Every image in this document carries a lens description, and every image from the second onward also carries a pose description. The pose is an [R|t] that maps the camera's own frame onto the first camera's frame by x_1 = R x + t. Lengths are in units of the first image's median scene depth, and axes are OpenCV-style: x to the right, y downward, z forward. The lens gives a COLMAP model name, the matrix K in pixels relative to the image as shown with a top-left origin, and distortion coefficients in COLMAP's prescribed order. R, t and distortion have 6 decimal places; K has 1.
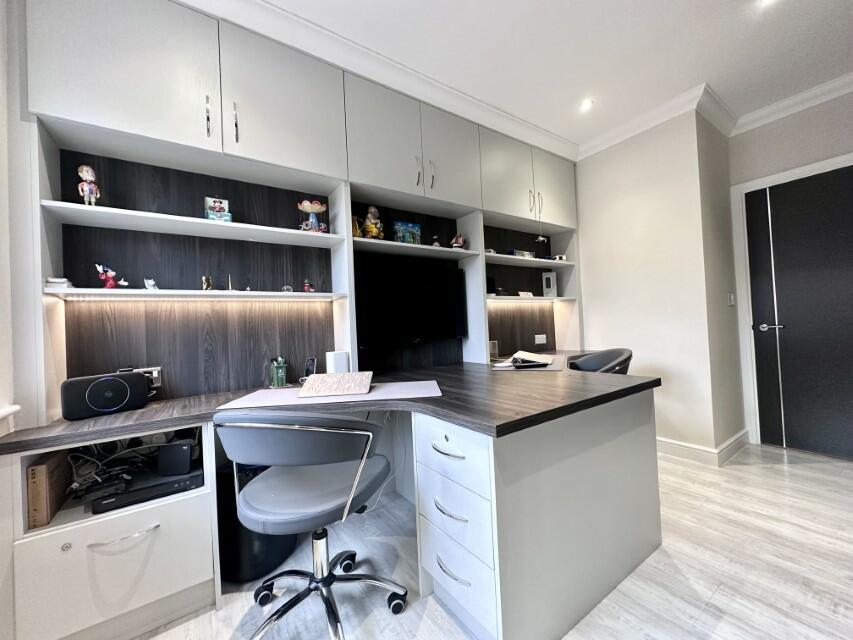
lens RADIAL K [[339.4, 0, 426.5], [0, 339.4, 320.0], [0, 0, 1]] dist [-0.001276, 0.000498]
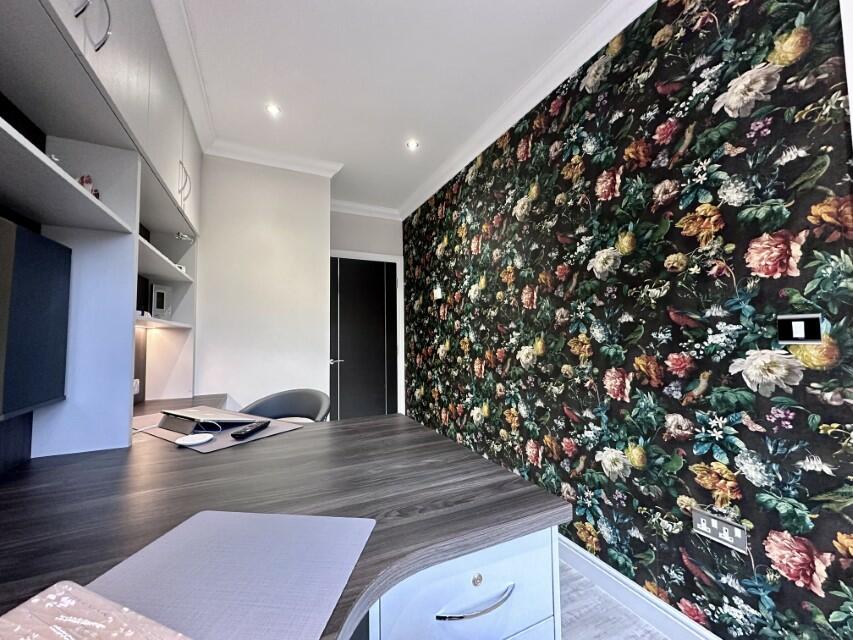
lens RADIAL K [[339.4, 0, 426.5], [0, 339.4, 320.0], [0, 0, 1]] dist [-0.001276, 0.000498]
pose [[0.156060, 0.089394, 0.983694, -0.241153], [-0.014817, 0.995996, -0.088161, -0.023024], [-0.987636, -0.000817, 0.156760, 0.409958]]
